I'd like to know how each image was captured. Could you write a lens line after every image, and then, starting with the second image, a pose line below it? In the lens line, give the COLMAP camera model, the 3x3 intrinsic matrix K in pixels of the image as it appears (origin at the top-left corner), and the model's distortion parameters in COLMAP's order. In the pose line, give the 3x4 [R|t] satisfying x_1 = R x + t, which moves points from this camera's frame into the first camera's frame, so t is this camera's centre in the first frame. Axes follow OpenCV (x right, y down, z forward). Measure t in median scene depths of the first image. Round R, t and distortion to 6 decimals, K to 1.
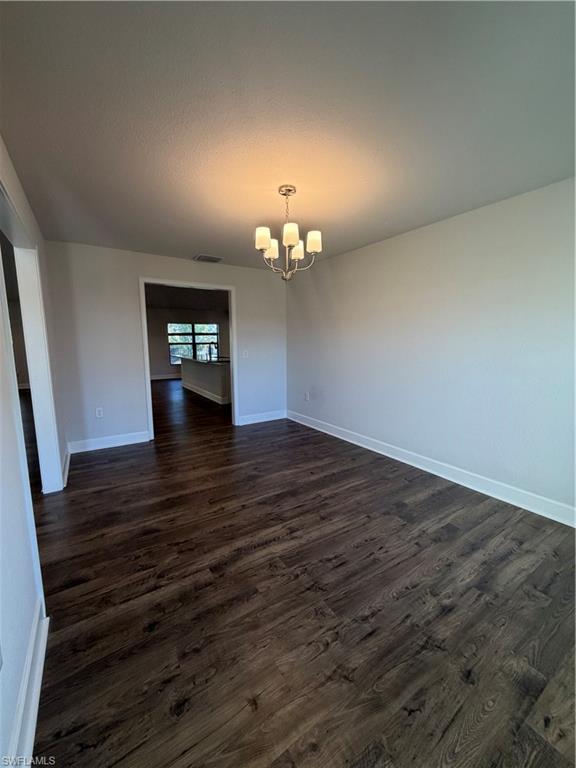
lens RADIAL K [[307.4, 0, 284.4], [0, 307.4, 384.2], [0, 0, 1]] dist [-0.002251, 0.000942]
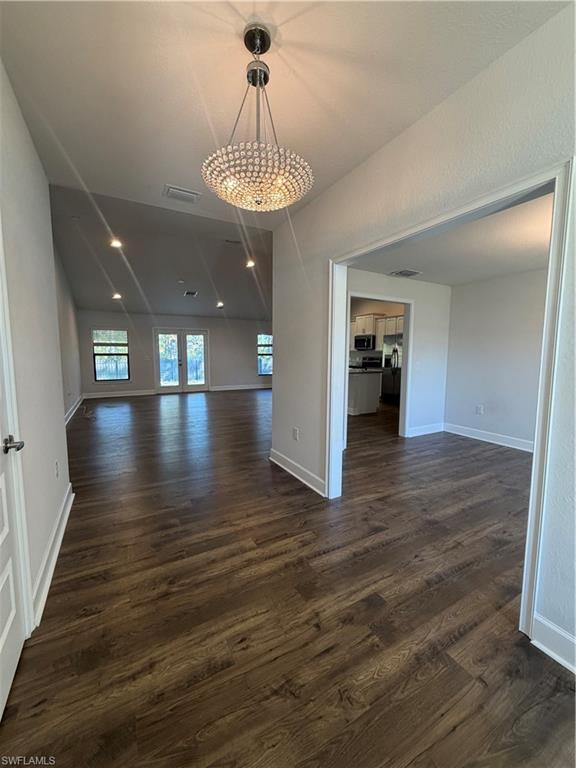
lens RADIAL K [[307.4, 0, 284.3], [0, 307.4, 377.3], [0, 0, 1]] dist [-0.002251, 0.000942]
pose [[0.997393, 0.017818, -0.069922, -0.697715], [-0.022025, 0.997963, -0.059873, 0.013051], [0.068713, 0.061257, 0.995754, -0.047520]]
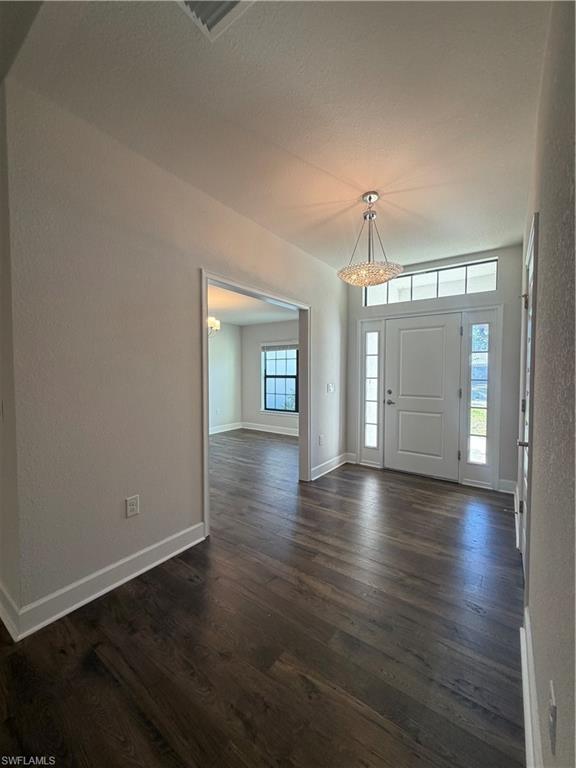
lens RADIAL K [[307.4, 0, 287.8], [0, 307.4, 384.5], [0, 0, 1]] dist [-0.002251, 0.000942]
pose [[-0.361389, -0.030158, 0.931927, -1.377391], [0.136026, 0.987079, 0.084692, -0.109472], [-0.922440, 0.157374, -0.352617, 0.830956]]
